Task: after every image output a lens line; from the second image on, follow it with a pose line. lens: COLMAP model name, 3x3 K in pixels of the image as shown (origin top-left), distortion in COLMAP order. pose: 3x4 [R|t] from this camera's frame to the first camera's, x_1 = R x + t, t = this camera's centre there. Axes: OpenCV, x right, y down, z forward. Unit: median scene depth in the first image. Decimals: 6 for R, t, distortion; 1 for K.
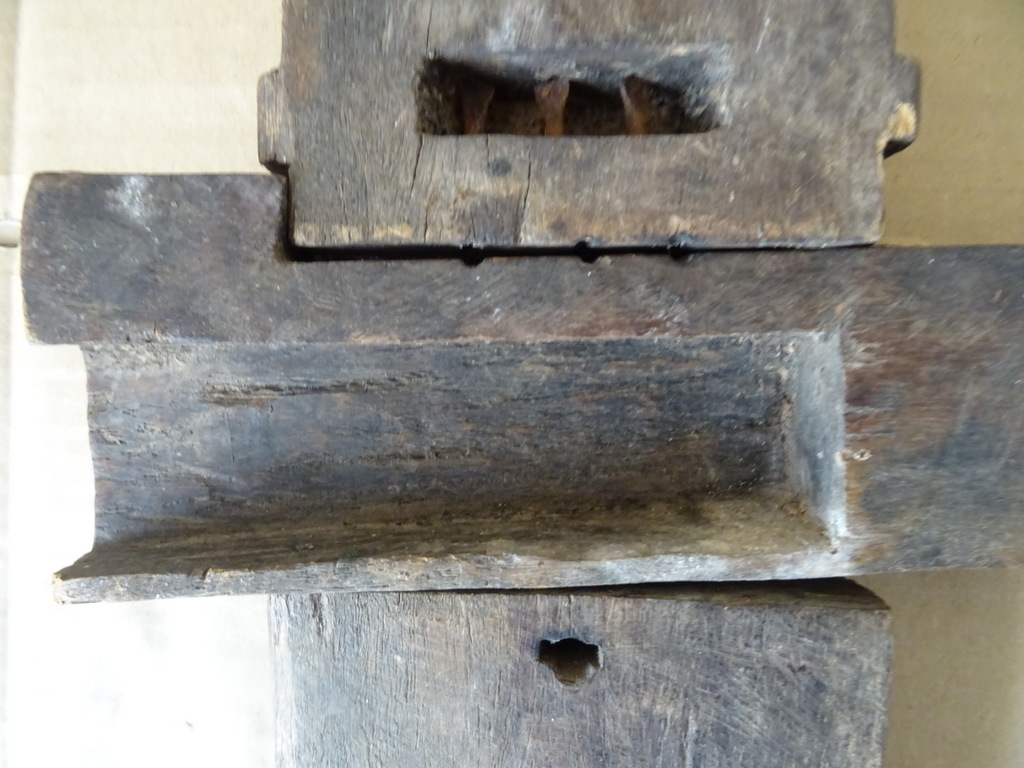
lens RADIAL K [[736.2, 0, 505.1], [0, 736.2, 392.3], [0, 0, 1]] dist [0.012120, -0.006638]
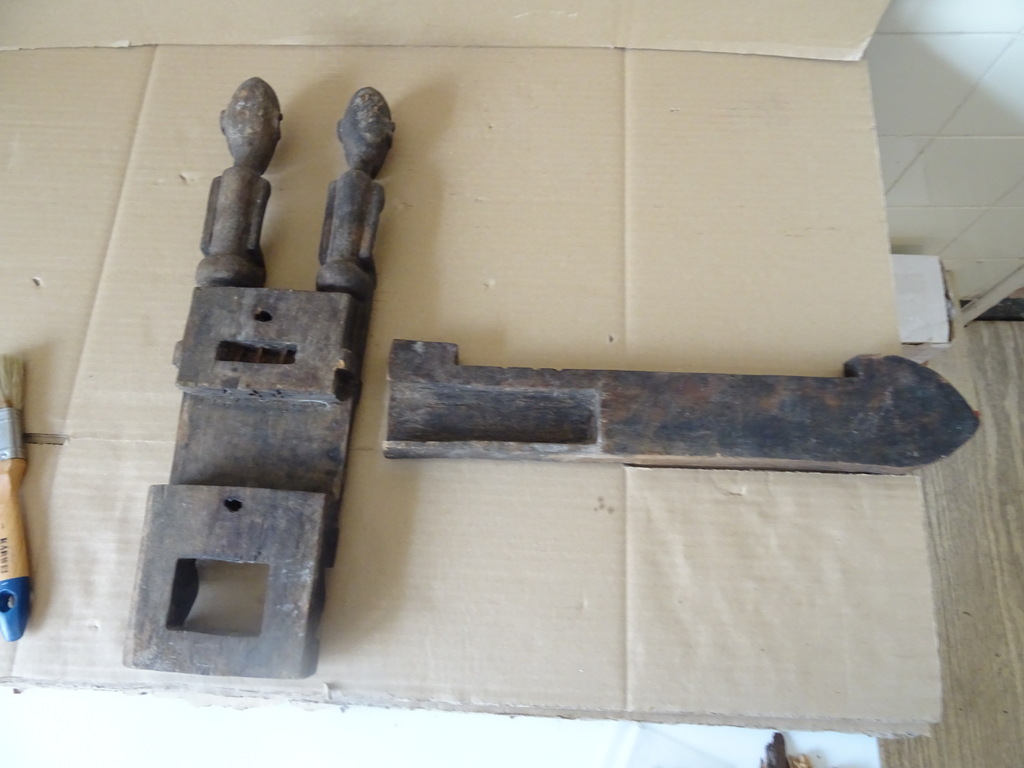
lens RADIAL K [[736.2, 0, 512.7], [0, 736.2, 383.7], [0, 0, 1]] dist [0.012120, -0.006638]
pose [[0.993151, 0.106364, -0.048342, 1.584811], [-0.116150, 0.943574, -0.310124, 0.763251], [0.012629, 0.313615, 0.949466, -2.534949]]
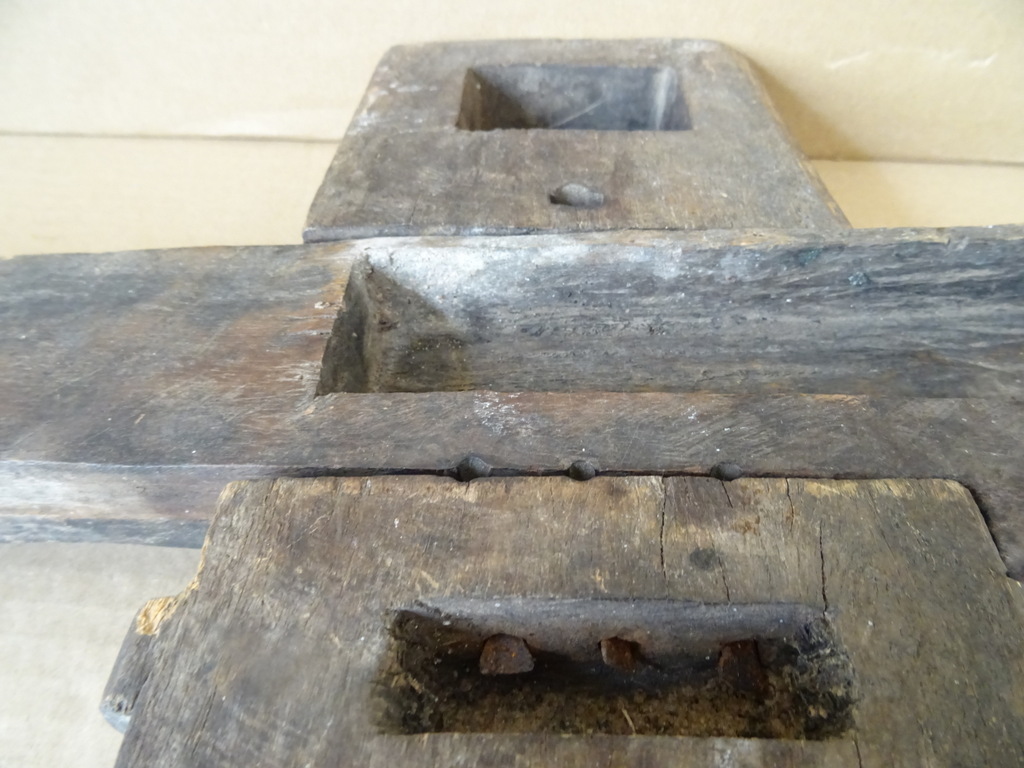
lens RADIAL K [[736.2, 0, 514.7], [0, 736.2, 380.9], [0, 0, 1]] dist [0.012120, -0.006638]
pose [[-0.995457, -0.016354, 0.093794, 0.115606], [0.074565, -0.746481, 0.661216, -0.664606], [0.059201, 0.665206, 0.744309, 0.313140]]
